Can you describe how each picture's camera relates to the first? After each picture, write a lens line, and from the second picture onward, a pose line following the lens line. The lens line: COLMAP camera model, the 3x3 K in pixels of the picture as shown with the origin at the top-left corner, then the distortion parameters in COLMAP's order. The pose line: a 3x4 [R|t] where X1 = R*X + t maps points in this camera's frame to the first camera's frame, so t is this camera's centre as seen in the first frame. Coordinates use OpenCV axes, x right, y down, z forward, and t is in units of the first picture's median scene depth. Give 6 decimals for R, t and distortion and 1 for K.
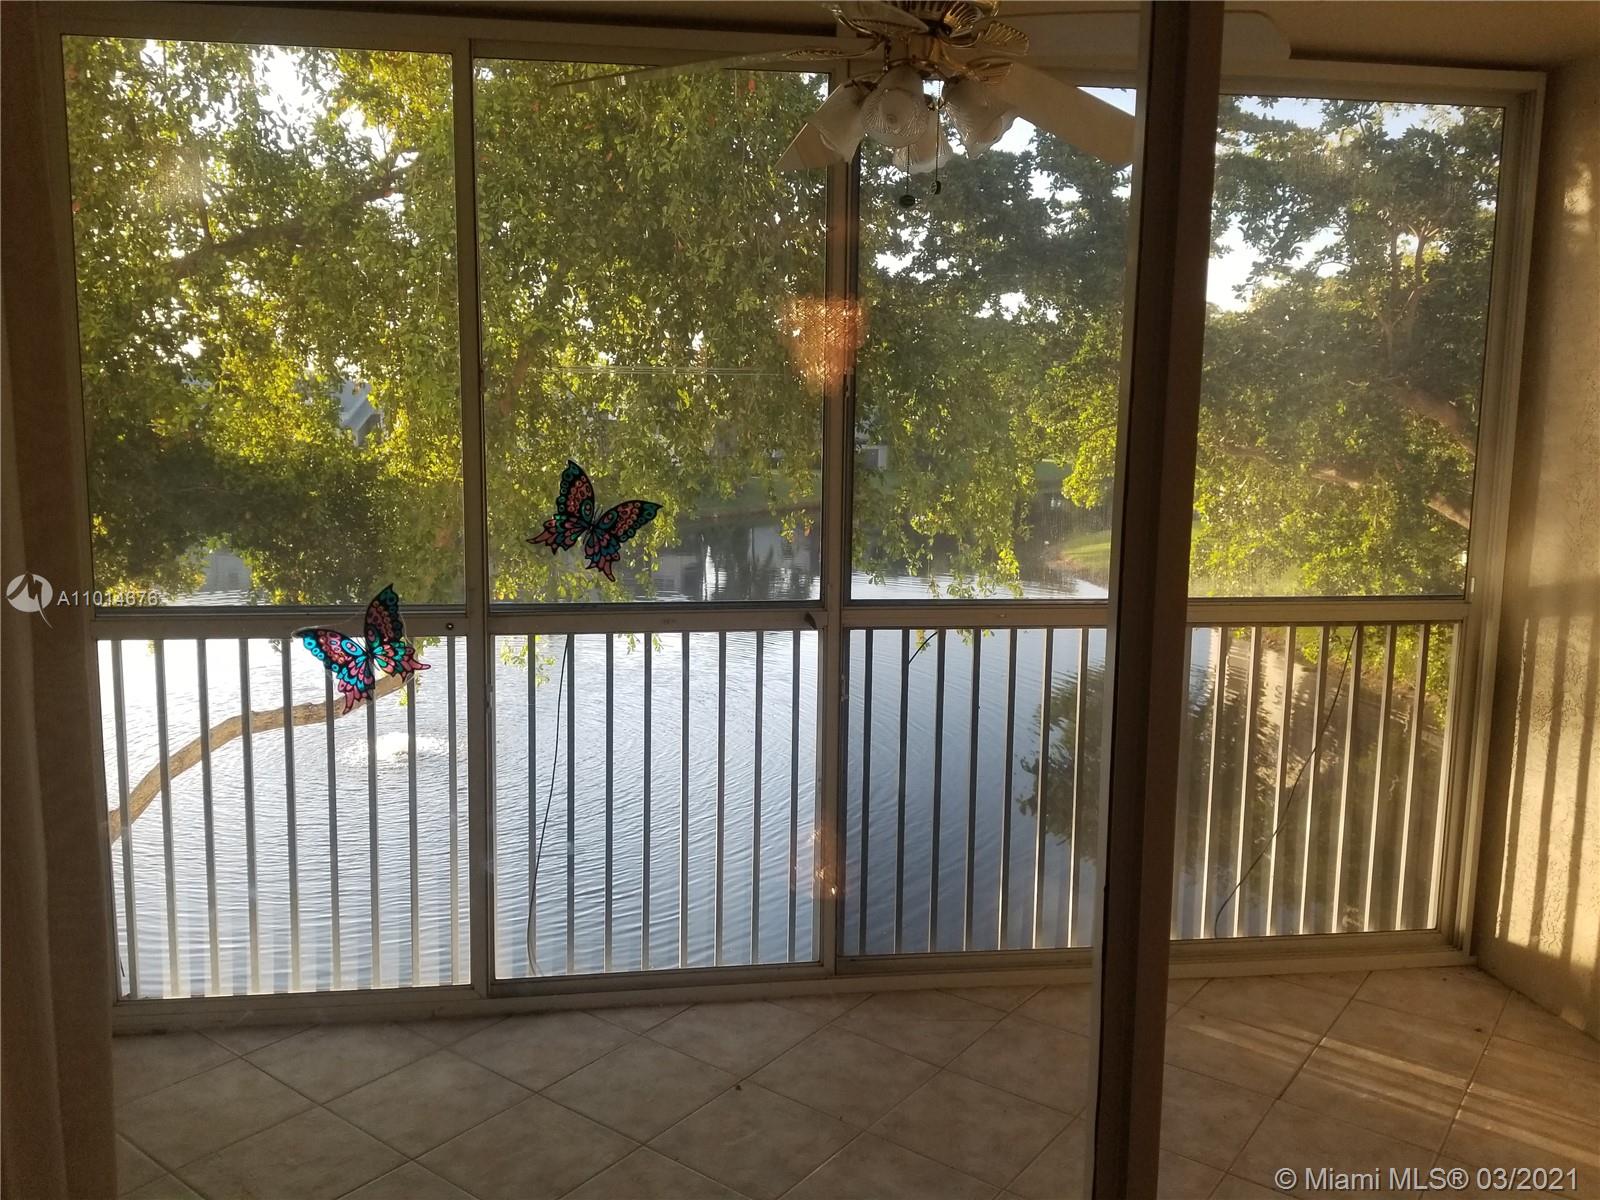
lens RADIAL K [[1240.7, 0, 791.0], [0, 1240.7, 577.3], [0, 0, 1]] dist [0.058154, -0.099130]
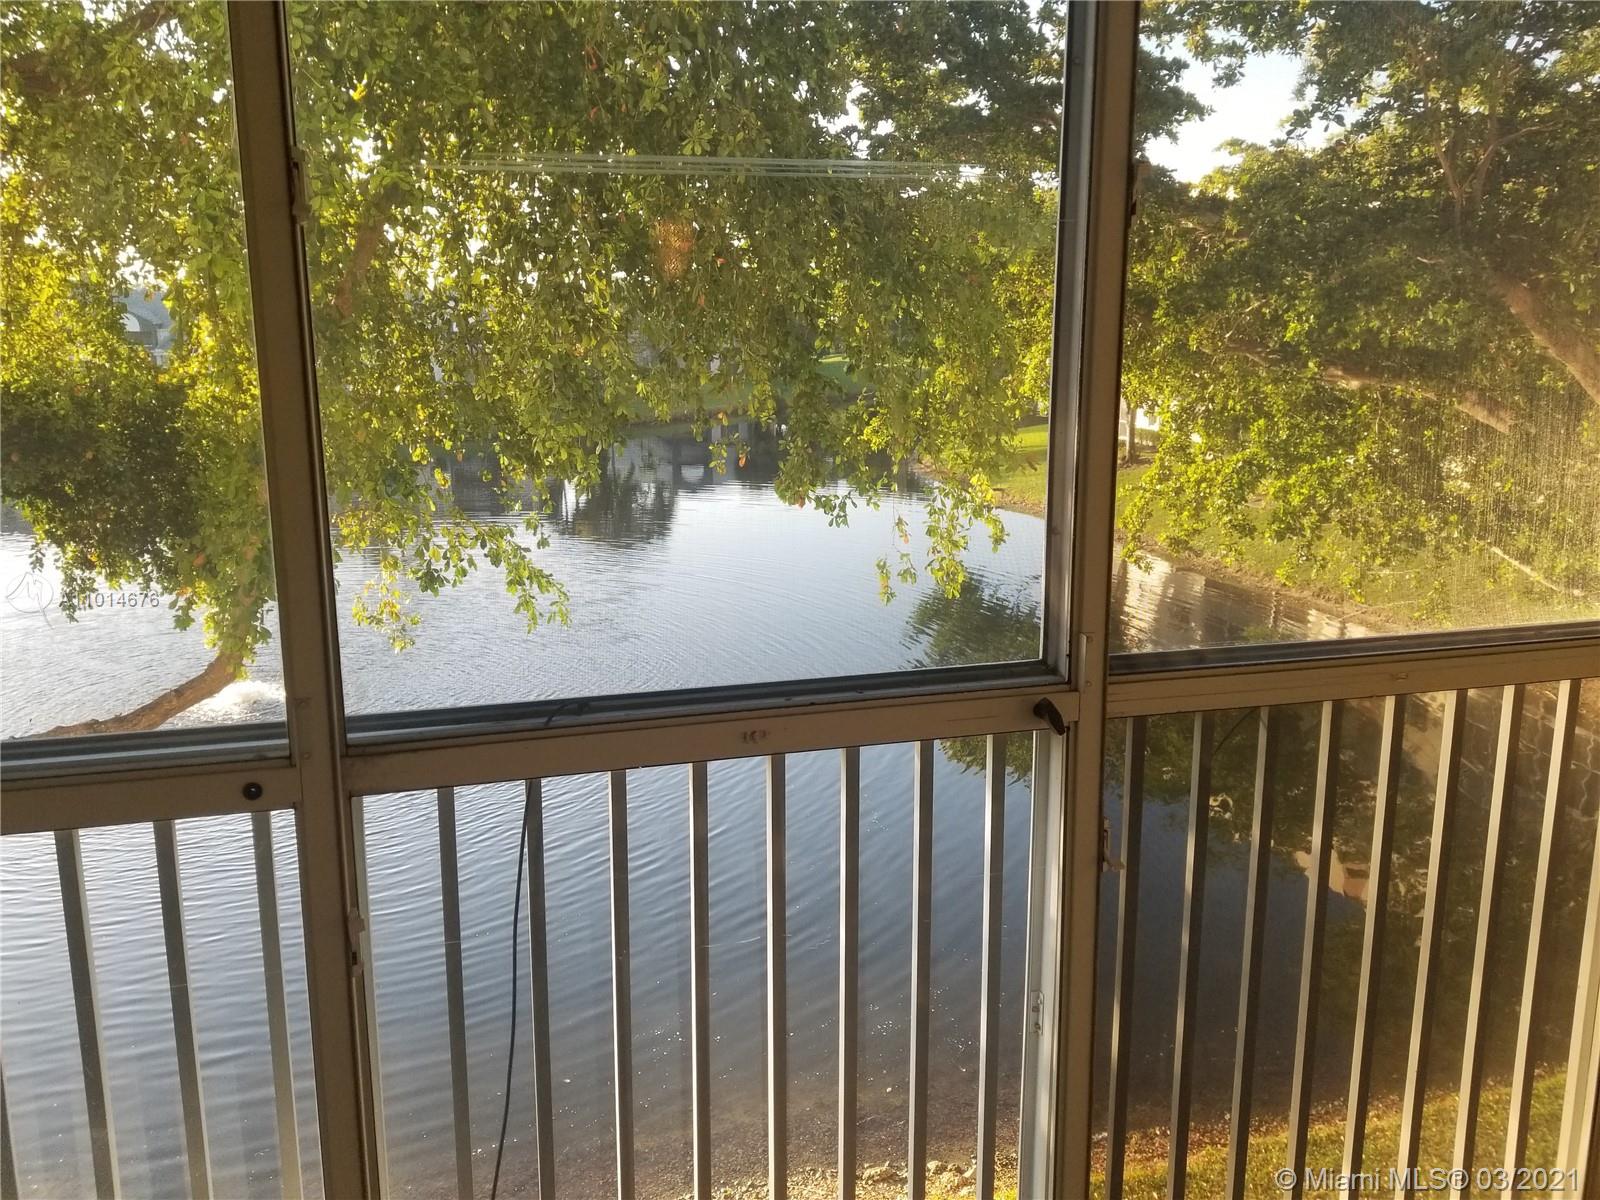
lens RADIAL K [[1240.7, 0, 772.6], [0, 1240.7, 565.0], [0, 0, 1]] dist [0.058154, -0.099130]
pose [[0.994462, -0.038042, 0.097965, -0.042642], [0.031827, 0.997426, 0.064248, -0.018344], [-0.100157, -0.060774, 0.993114, 0.175842]]
